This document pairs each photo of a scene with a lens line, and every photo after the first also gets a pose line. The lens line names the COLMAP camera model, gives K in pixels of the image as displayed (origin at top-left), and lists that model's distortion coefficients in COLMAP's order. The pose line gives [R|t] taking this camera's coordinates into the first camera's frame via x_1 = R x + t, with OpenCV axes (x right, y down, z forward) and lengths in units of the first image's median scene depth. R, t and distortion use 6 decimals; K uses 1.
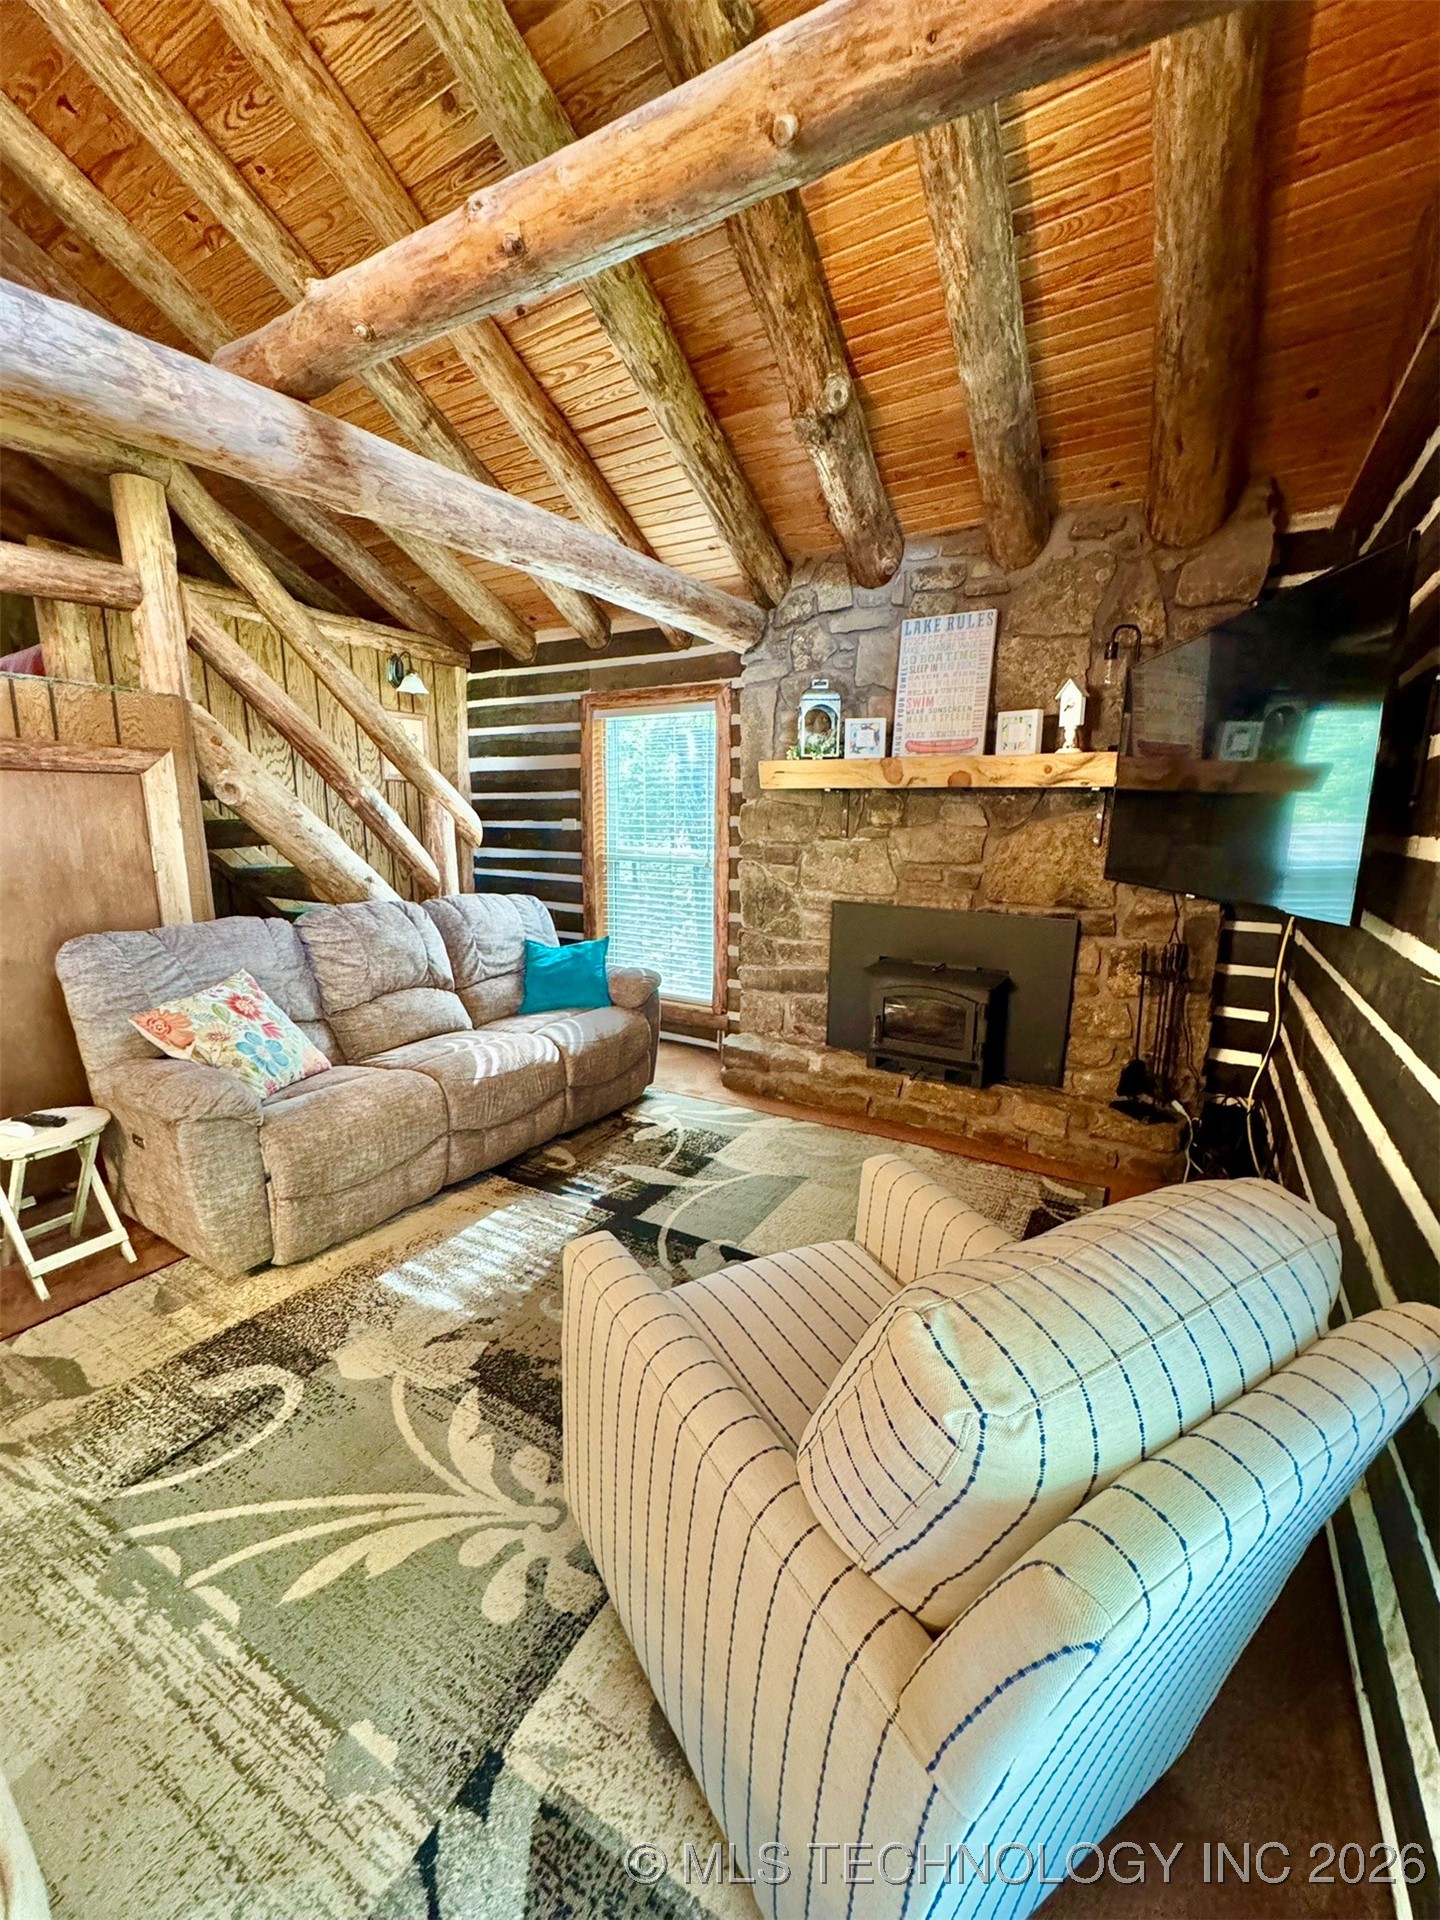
lens RADIAL K [[766.1, 0, 723.4], [0, 766.1, 957.6], [0, 0, 1]] dist [-0.000783, 0.000659]
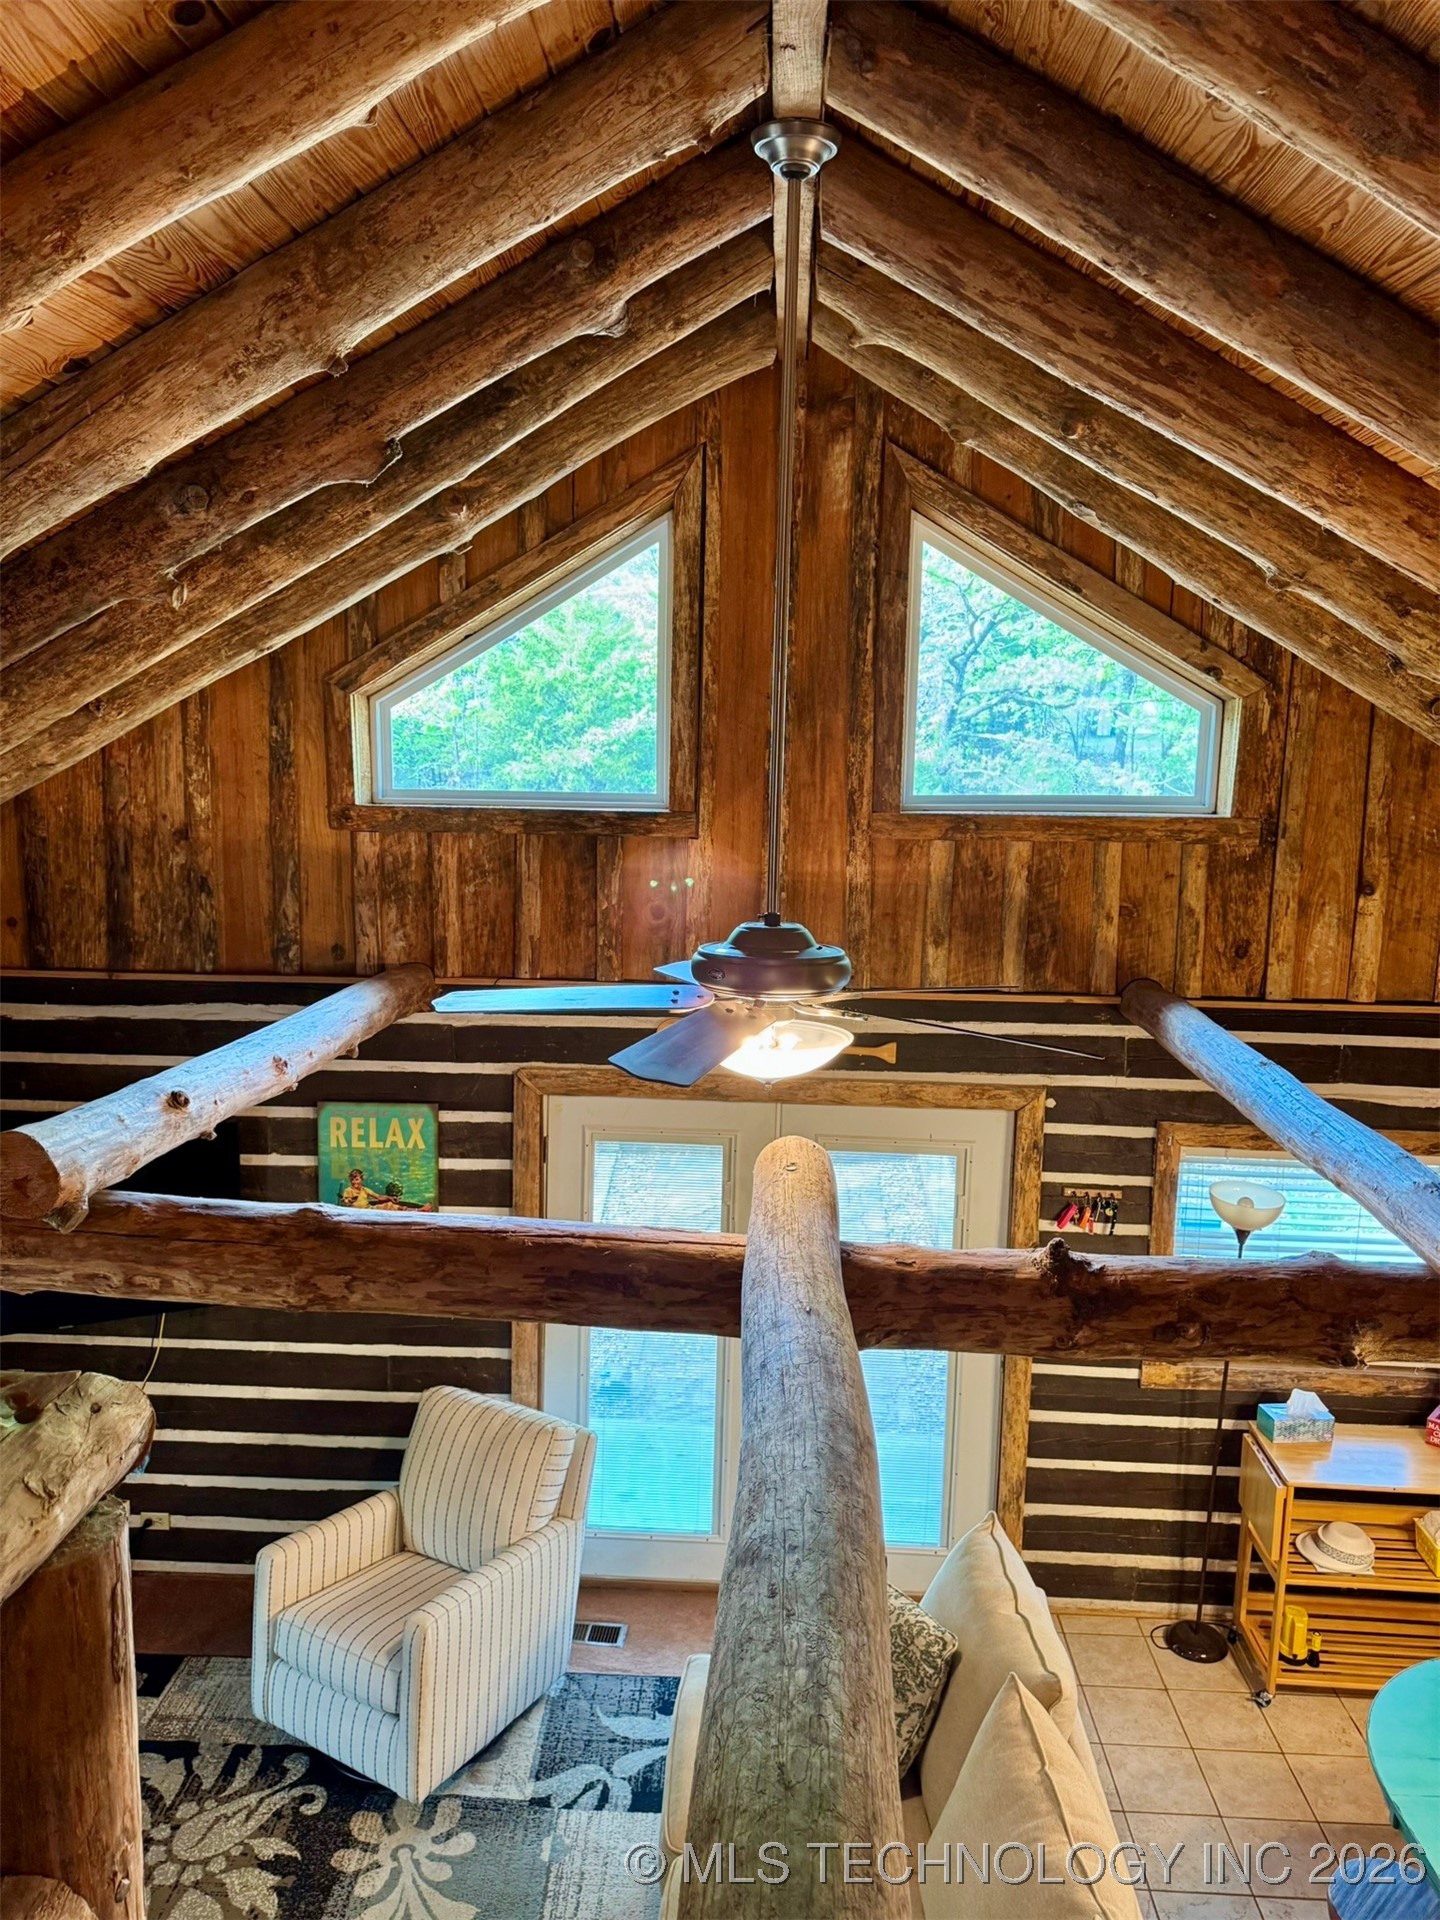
lens RADIAL K [[1345.0, 0, 717.1], [0, 1345.0, 971.5], [0, 0, 1]] dist [0.077046, -0.076038]
pose [[-0.474001, -0.149348, 0.867766, -1.258128], [0.144588, 0.958932, 0.244017, -0.722287], [-0.868572, 0.241133, -0.432941, 0.593053]]
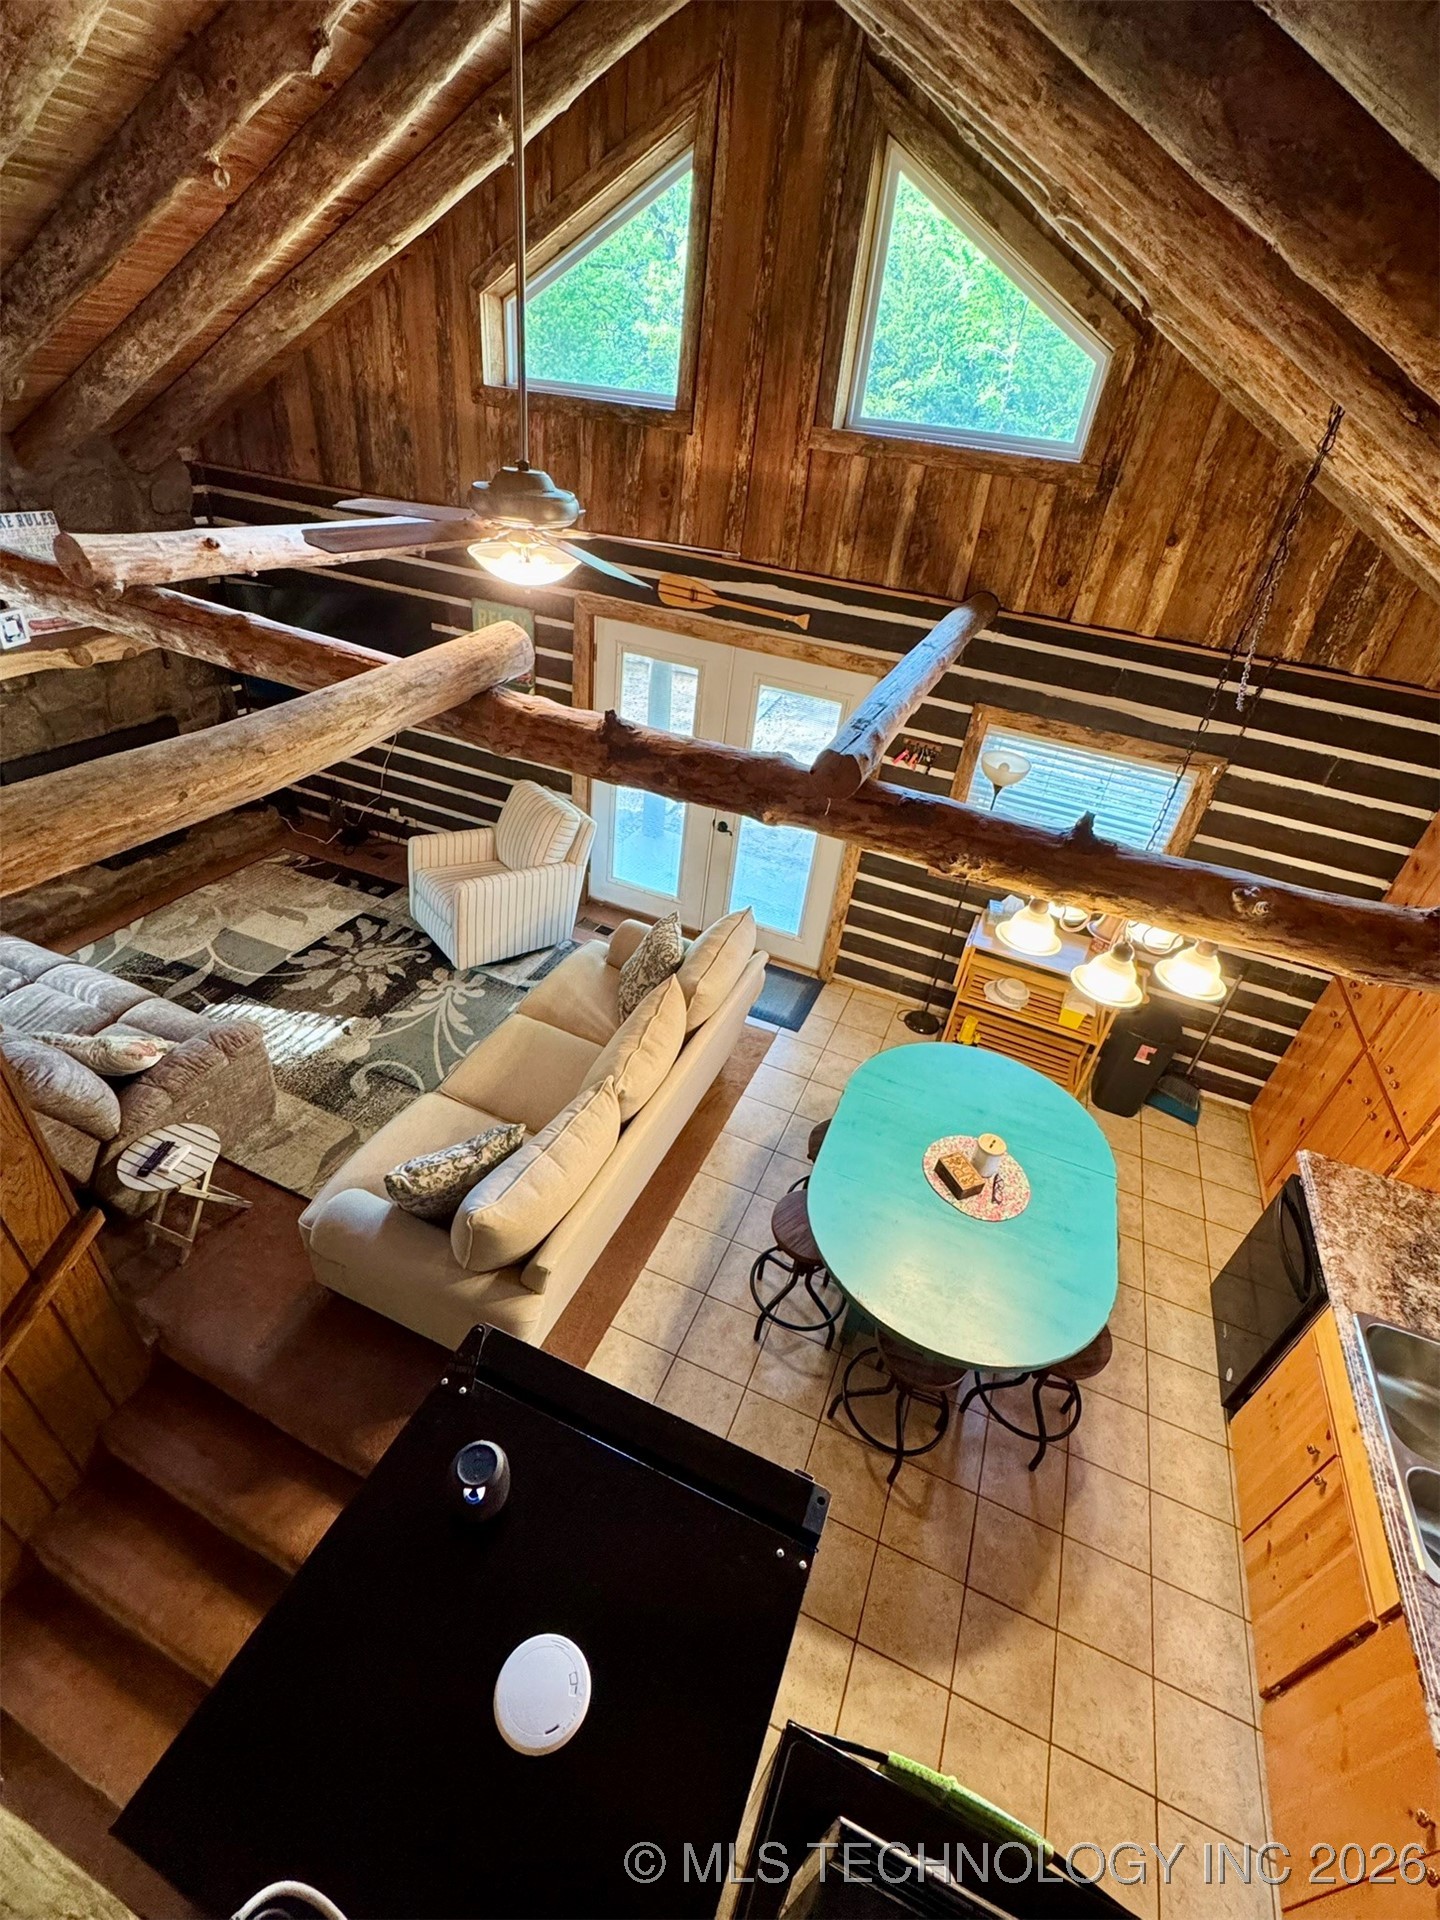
lens RADIAL K [[837.3, 0, 723.9], [0, 837.3, 956.0], [0, 0, 1]] dist [-0.002631, -0.000359]
pose [[-0.148062, -0.570980, 0.807502, -1.460254], [0.079357, 0.807009, 0.585182, -0.600512], [-0.985789, 0.150724, -0.074176, 0.078017]]
